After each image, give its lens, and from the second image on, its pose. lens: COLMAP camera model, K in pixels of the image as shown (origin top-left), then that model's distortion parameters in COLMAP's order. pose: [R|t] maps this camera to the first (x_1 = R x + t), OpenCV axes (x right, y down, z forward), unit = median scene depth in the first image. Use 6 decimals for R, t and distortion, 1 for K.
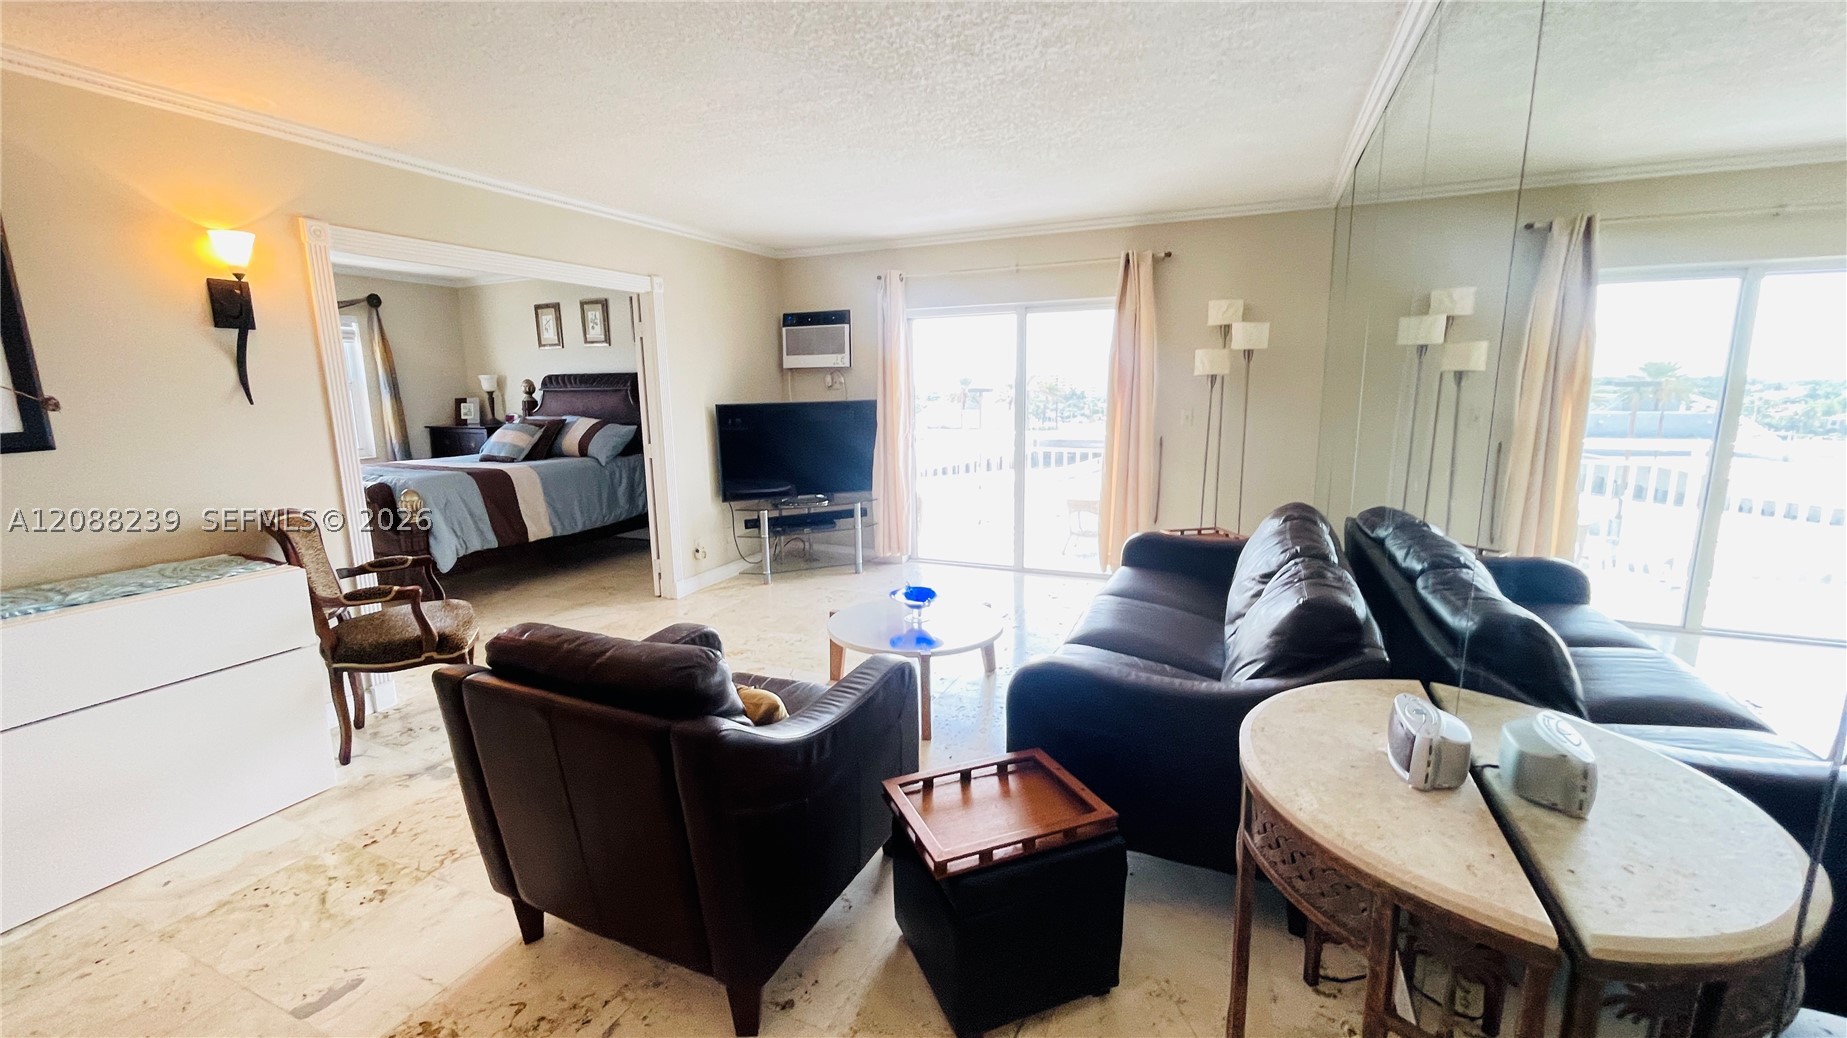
lens RADIAL K [[747.7, 0, 912.8], [0, 747.7, 518.1], [0, 0, 1]] dist [-0.003935, -0.000403]
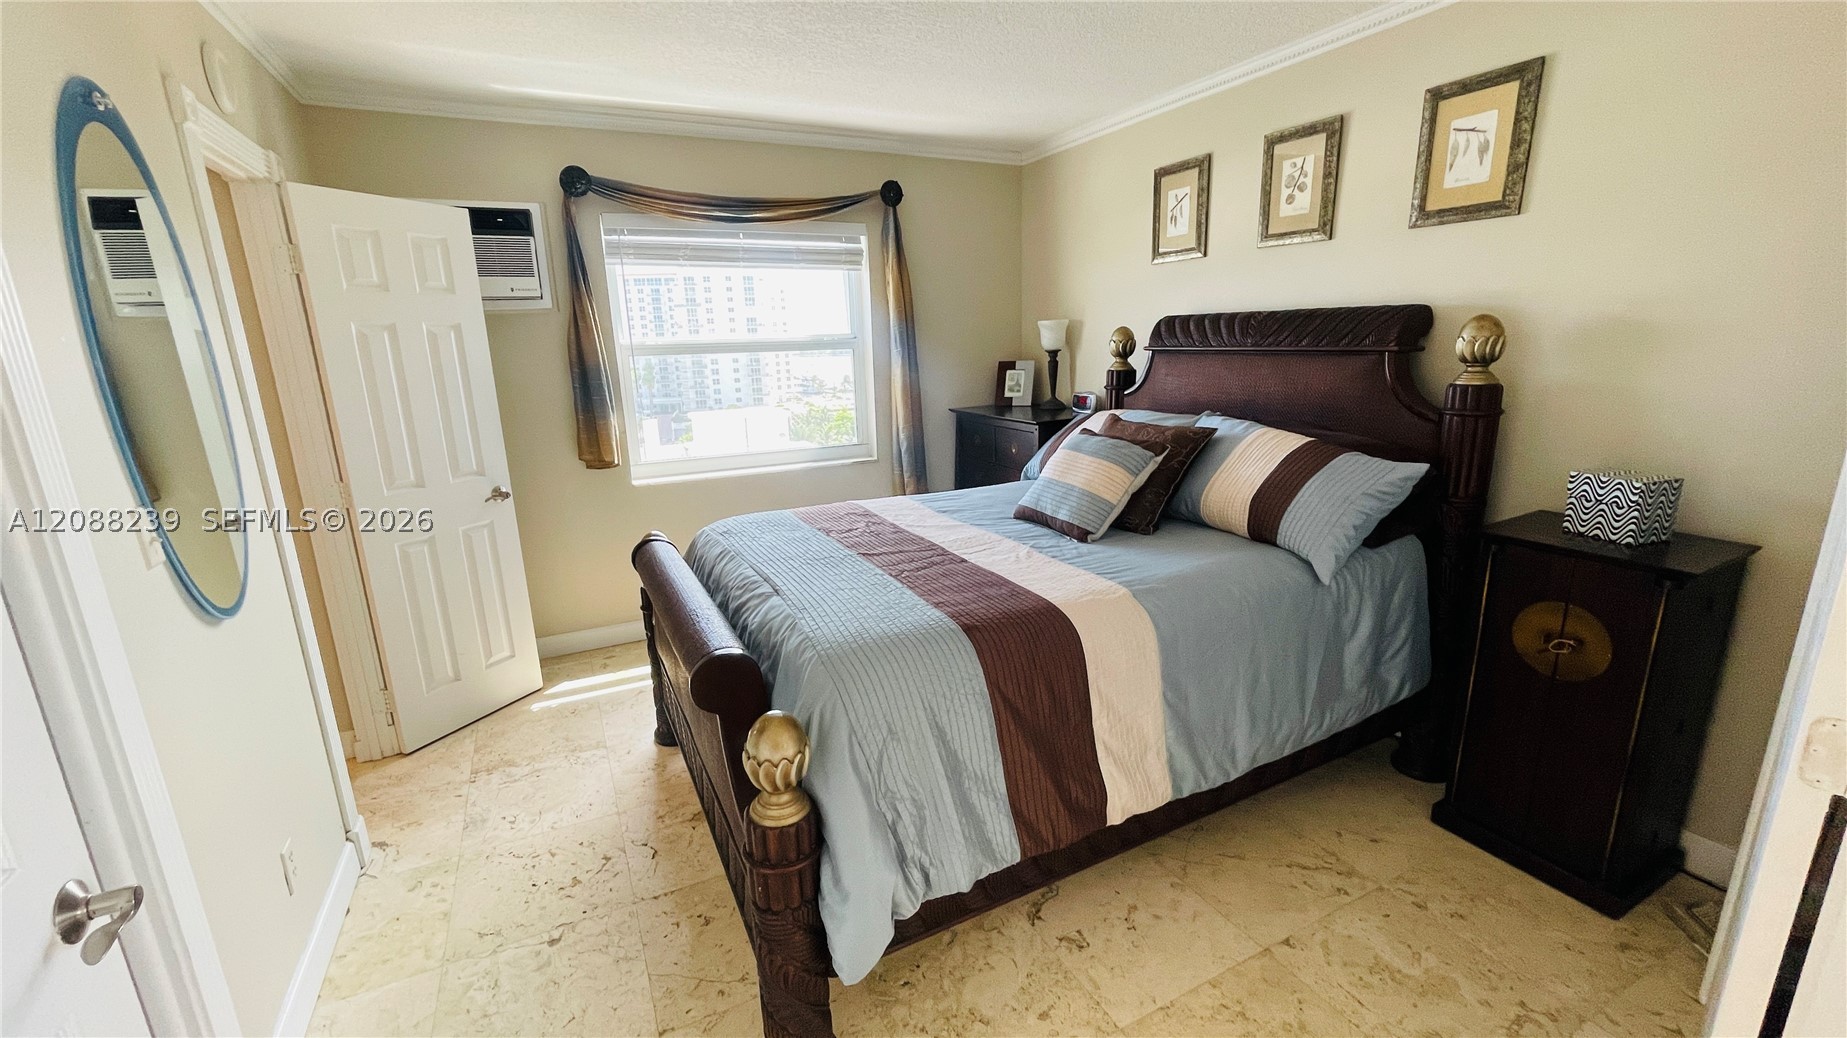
lens RADIAL K [[747.7, 0, 918.4], [0, 747.7, 515.7], [0, 0, 1]] dist [-0.003935, -0.000403]
pose [[0.775408, 0.137177, -0.616380, -0.303535], [-0.093230, 0.990291, 0.103107, -0.102218], [0.624540, -0.022485, 0.780669, 0.534429]]
